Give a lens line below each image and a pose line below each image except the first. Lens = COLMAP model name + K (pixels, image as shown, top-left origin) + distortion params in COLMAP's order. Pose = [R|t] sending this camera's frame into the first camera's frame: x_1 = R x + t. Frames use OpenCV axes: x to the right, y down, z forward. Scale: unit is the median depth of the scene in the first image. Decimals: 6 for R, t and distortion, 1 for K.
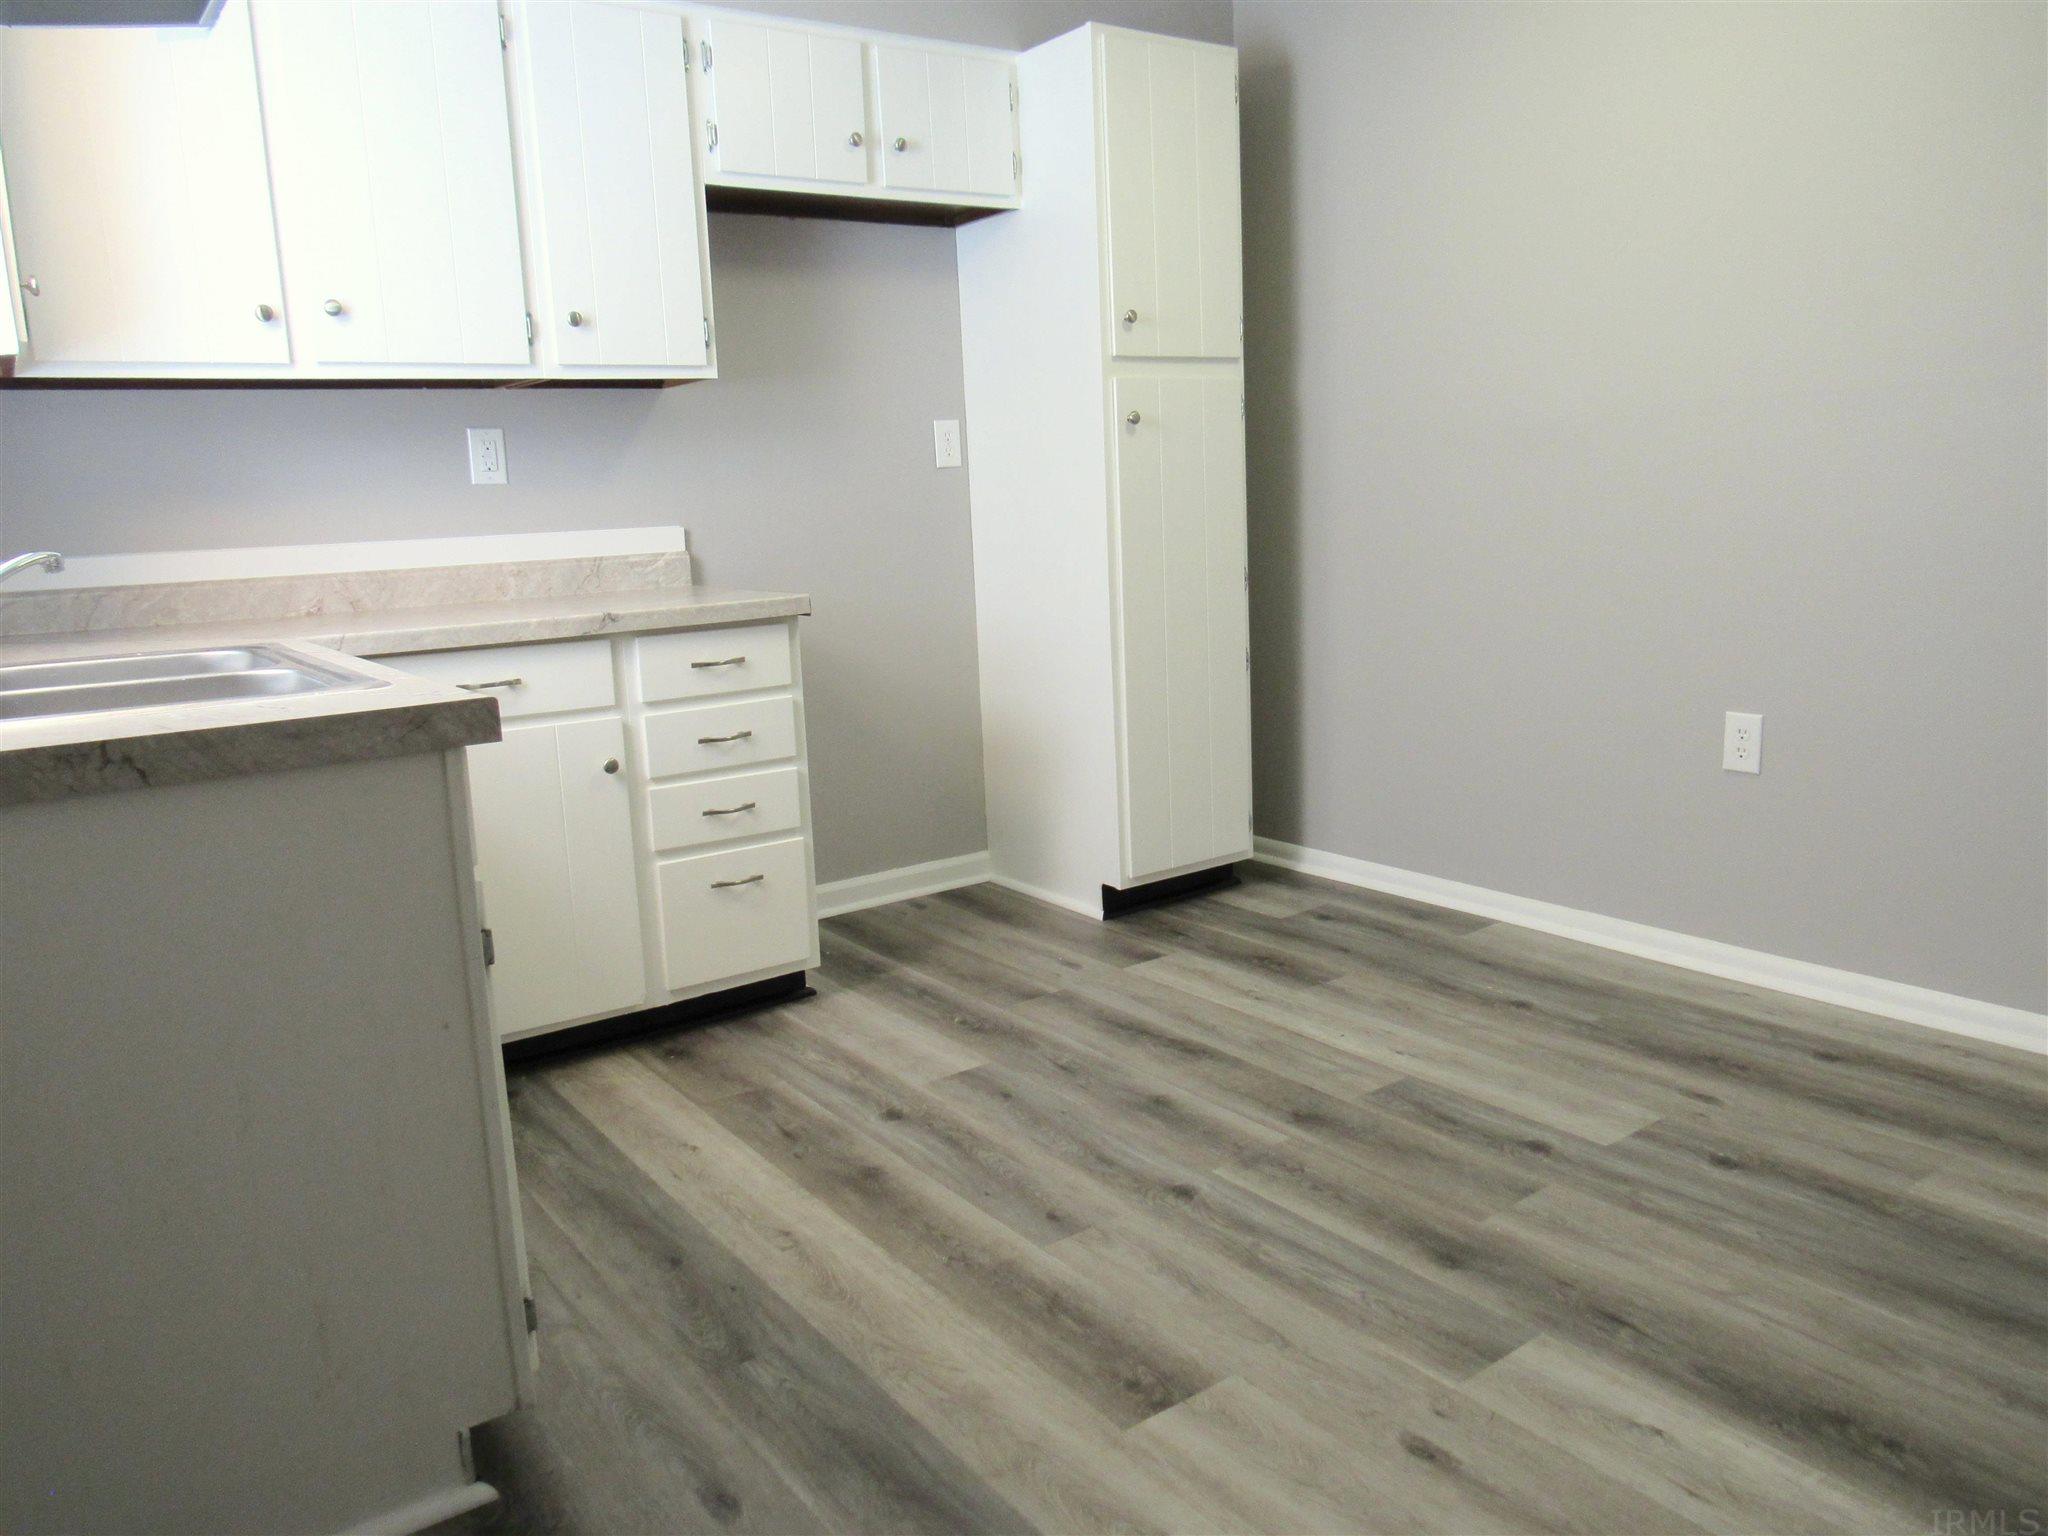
lens RADIAL K [[1466.3, 0, 1029.2], [0, 1466.3, 770.6], [0, 0, 1]] dist [-0.028082, 0.005299]
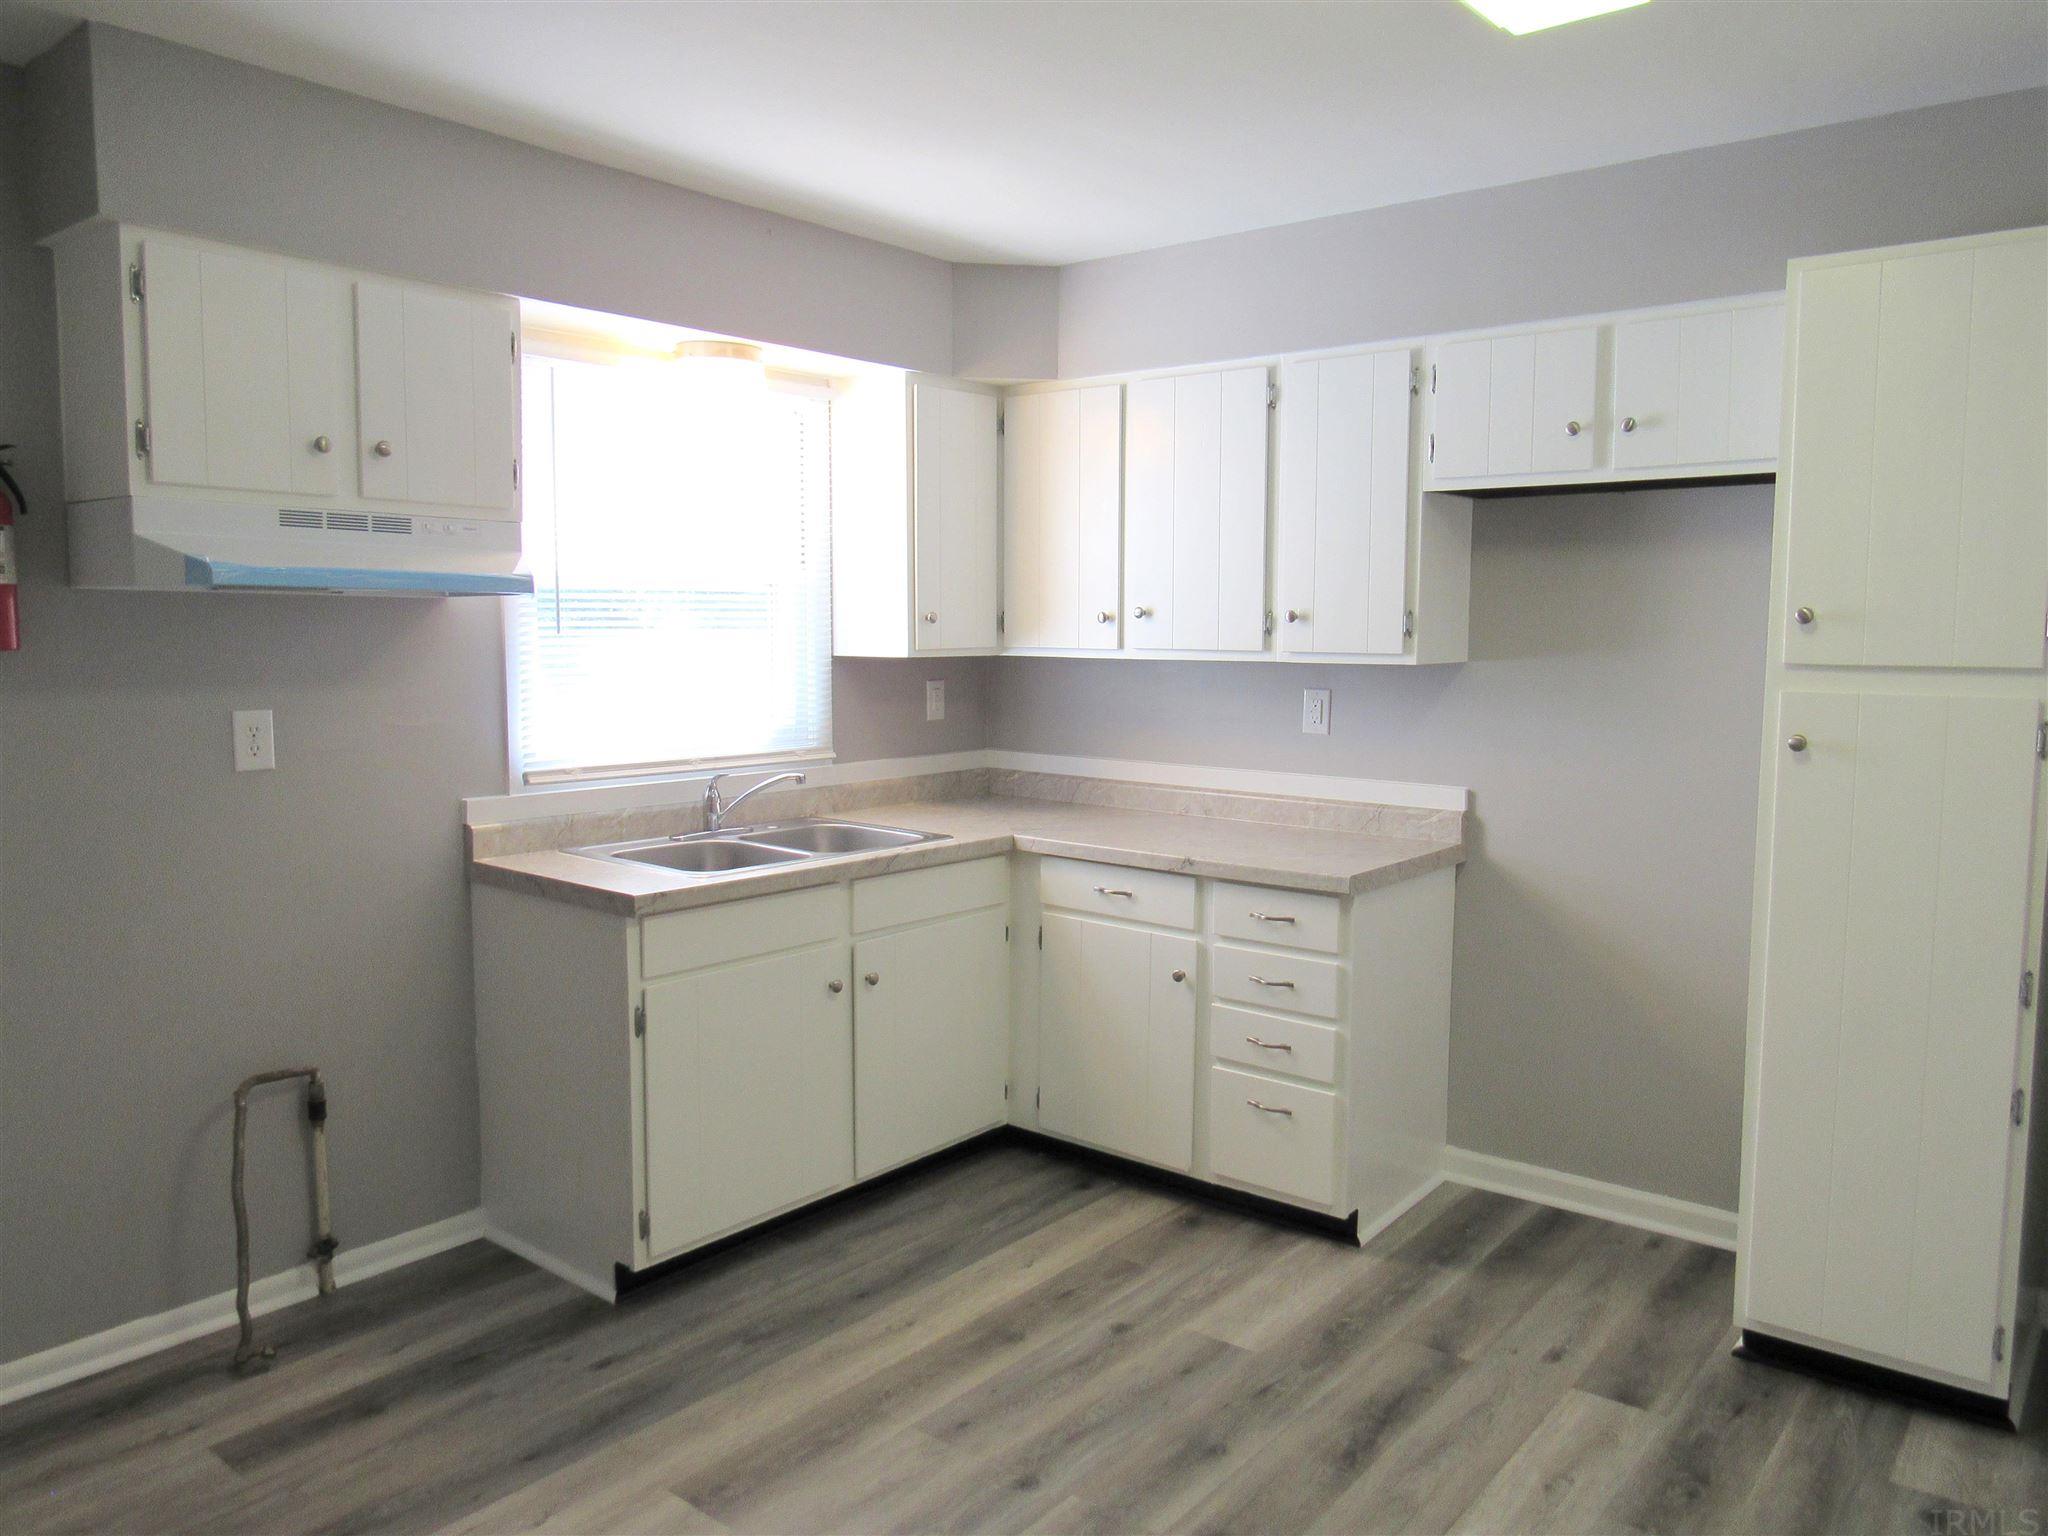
lens RADIAL K [[1466.3, 0, 1029.2], [0, 1466.3, 770.6], [0, 0, 1]] dist [-0.028082, 0.005299]
pose [[0.264765, 0.141737, -0.953840, 0.819070], [-0.197445, 0.976151, 0.090246, -0.251921], [0.943883, 0.164437, 0.286436, 0.466011]]
